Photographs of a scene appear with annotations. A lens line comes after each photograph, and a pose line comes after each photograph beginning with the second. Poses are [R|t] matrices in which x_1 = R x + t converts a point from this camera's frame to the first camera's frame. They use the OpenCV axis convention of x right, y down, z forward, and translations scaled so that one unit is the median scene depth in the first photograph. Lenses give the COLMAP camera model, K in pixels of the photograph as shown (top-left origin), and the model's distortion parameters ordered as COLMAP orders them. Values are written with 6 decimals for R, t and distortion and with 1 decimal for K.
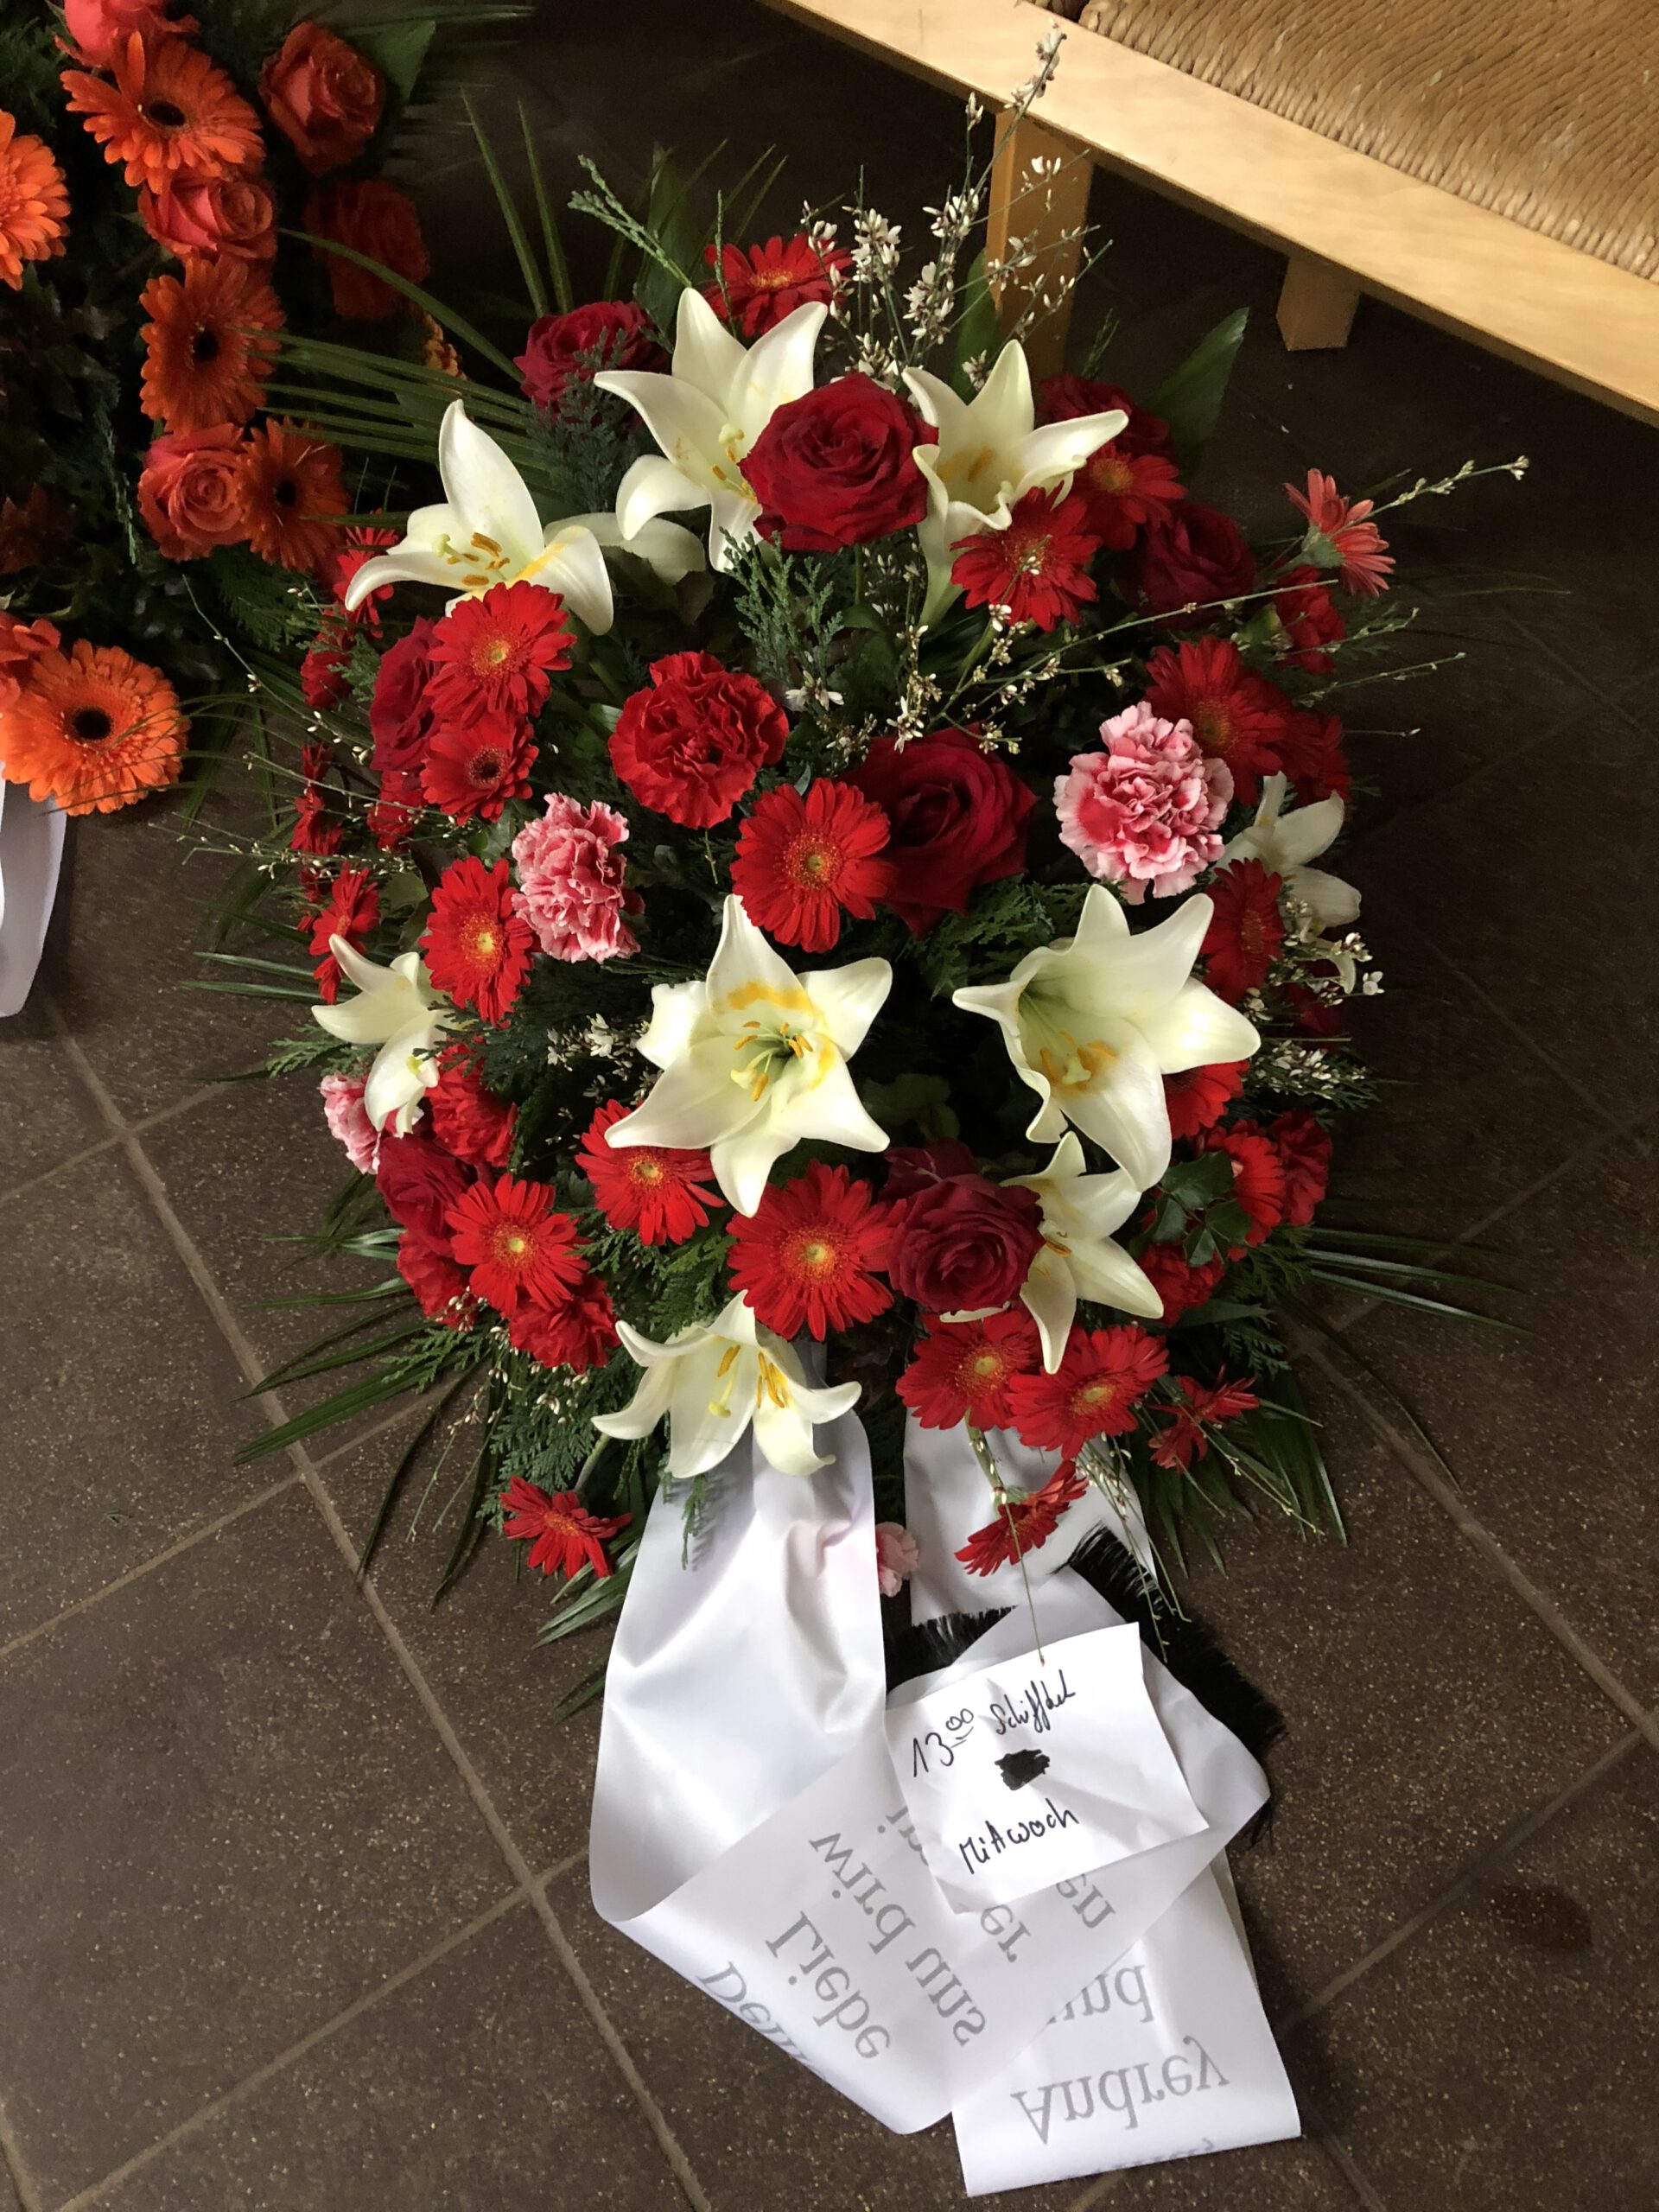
lens RADIAL K [[1805.9, 0, 830.7], [0, 1805.9, 1112.1], [0, 0, 1]] dist [0.012640, 0.004125]
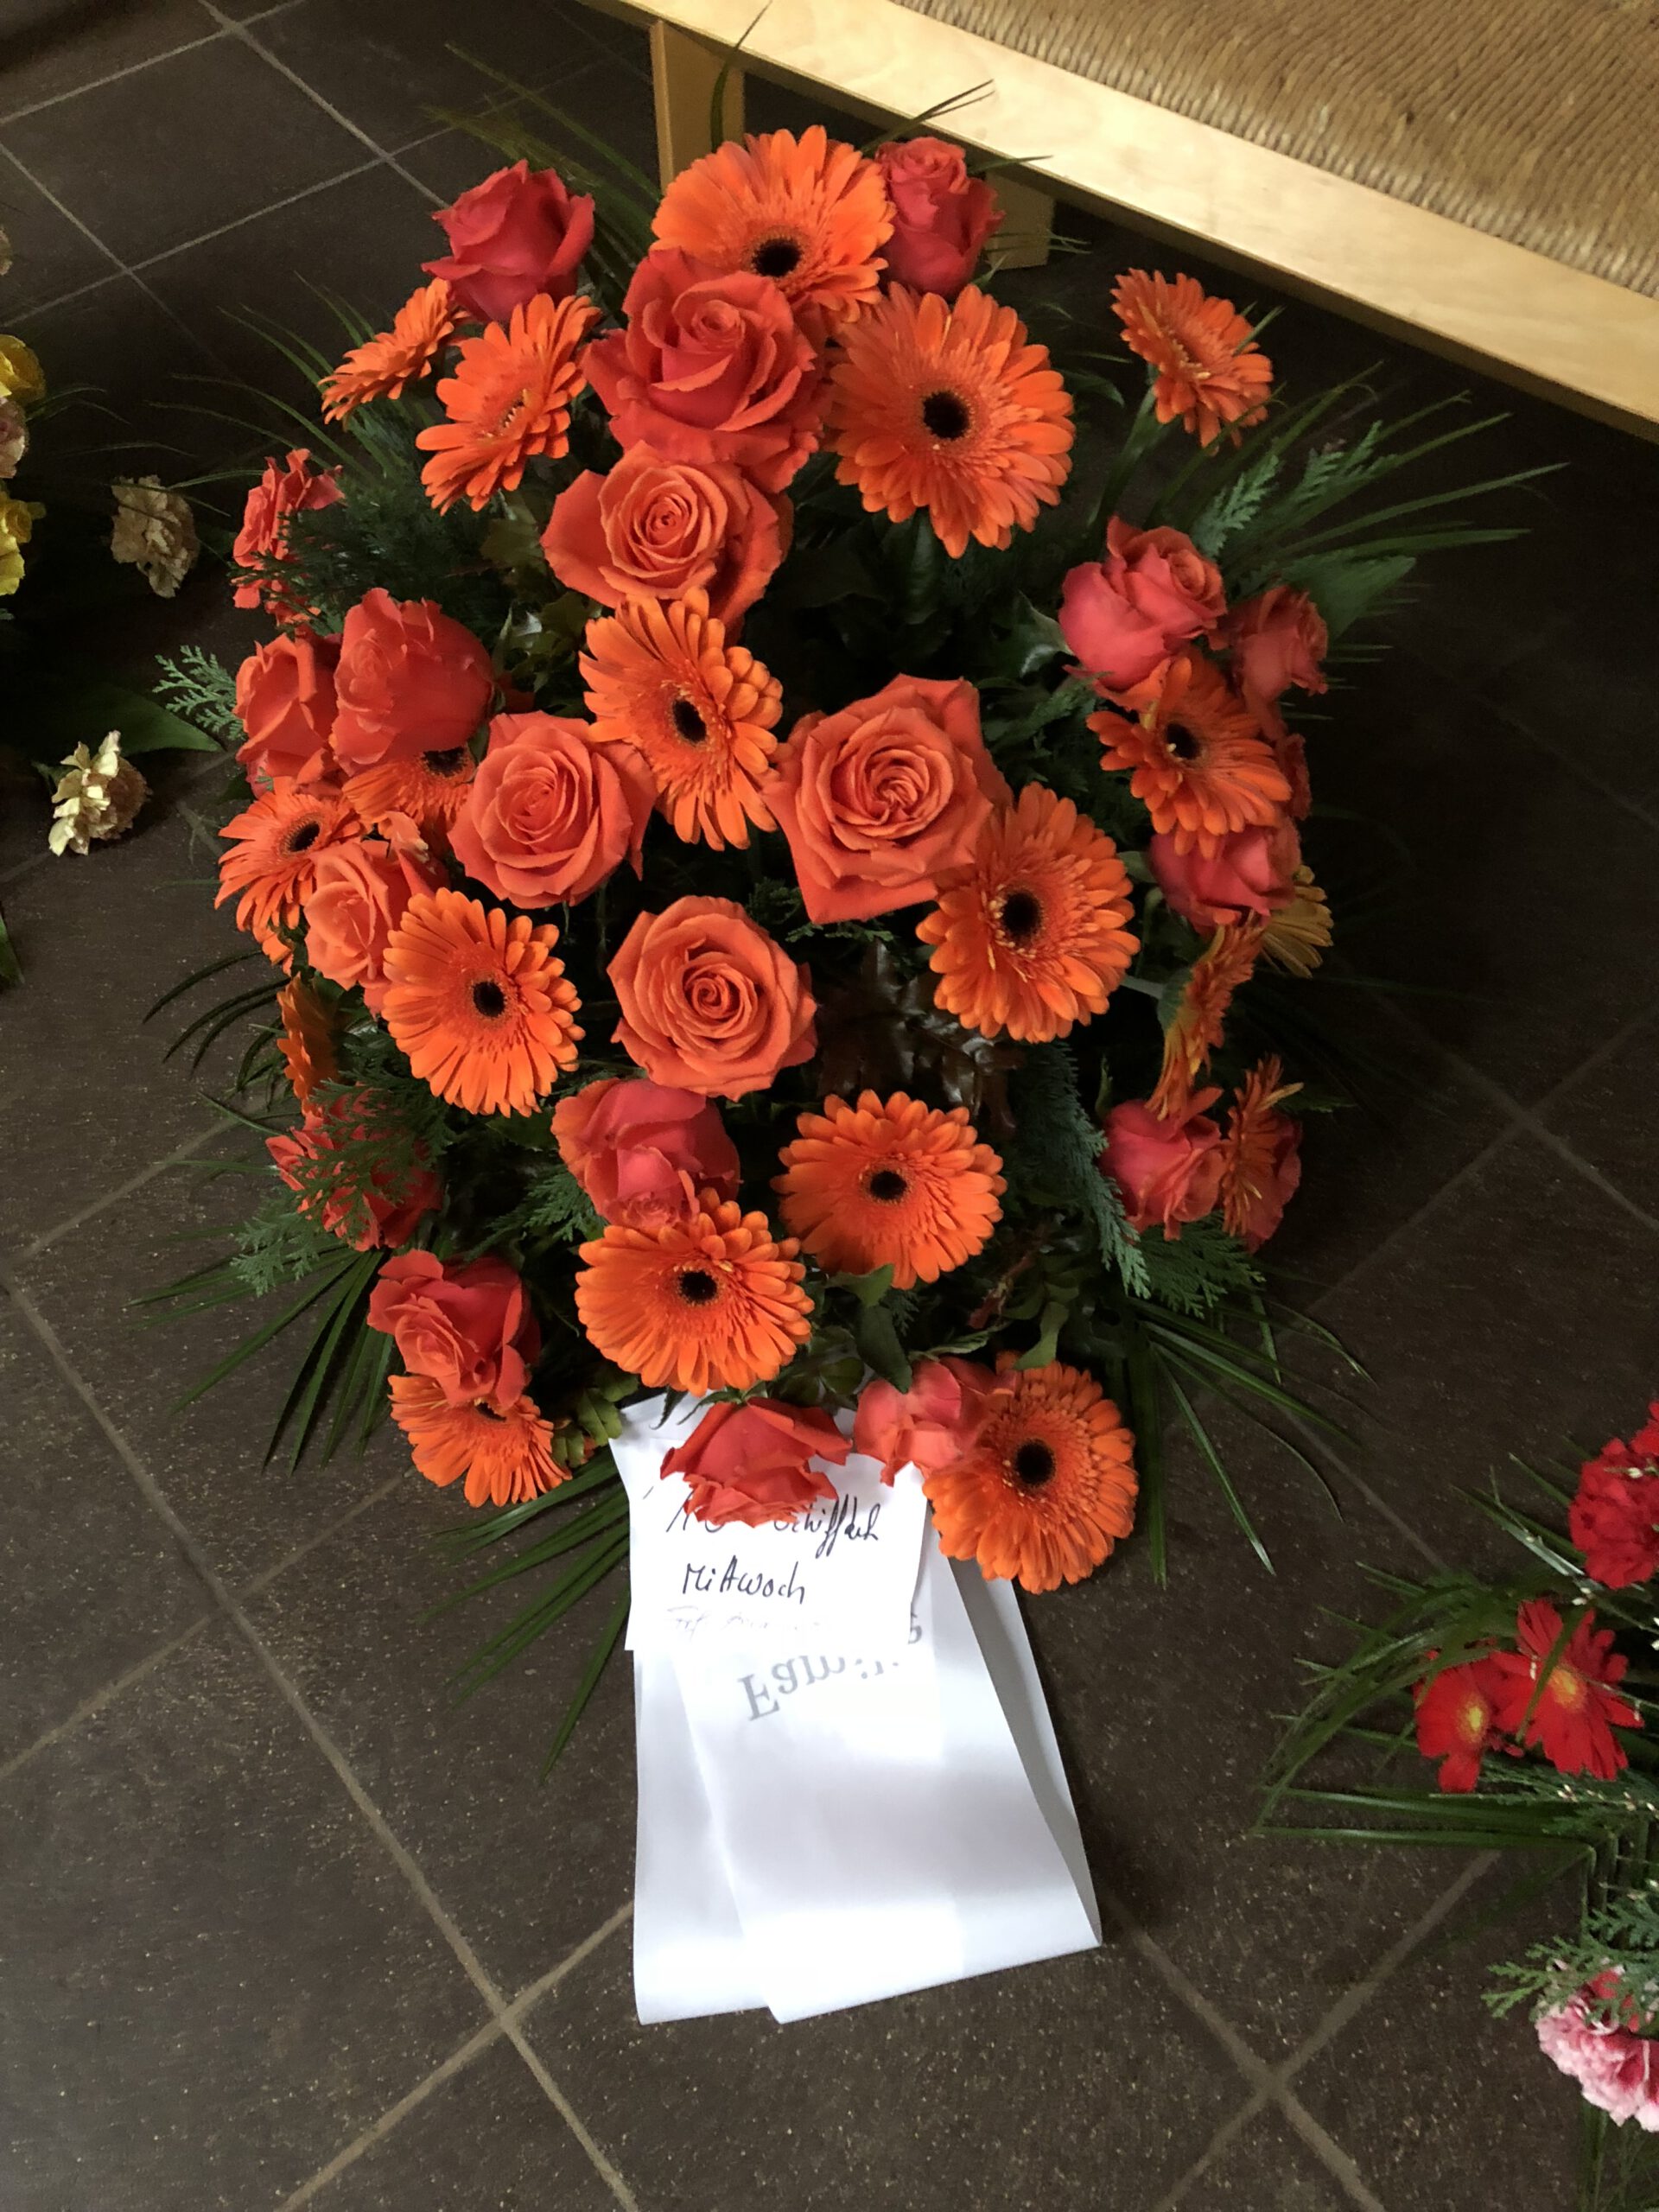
lens RADIAL K [[1805.9, 0, 829.1], [0, 1805.9, 1099.2], [0, 0, 1]] dist [0.012640, 0.004125]
pose [[0.993558, -0.090432, 0.068297, -0.537593], [0.089922, 0.995893, 0.010509, -0.389402], [-0.068967, -0.004300, 0.997610, 0.226258]]
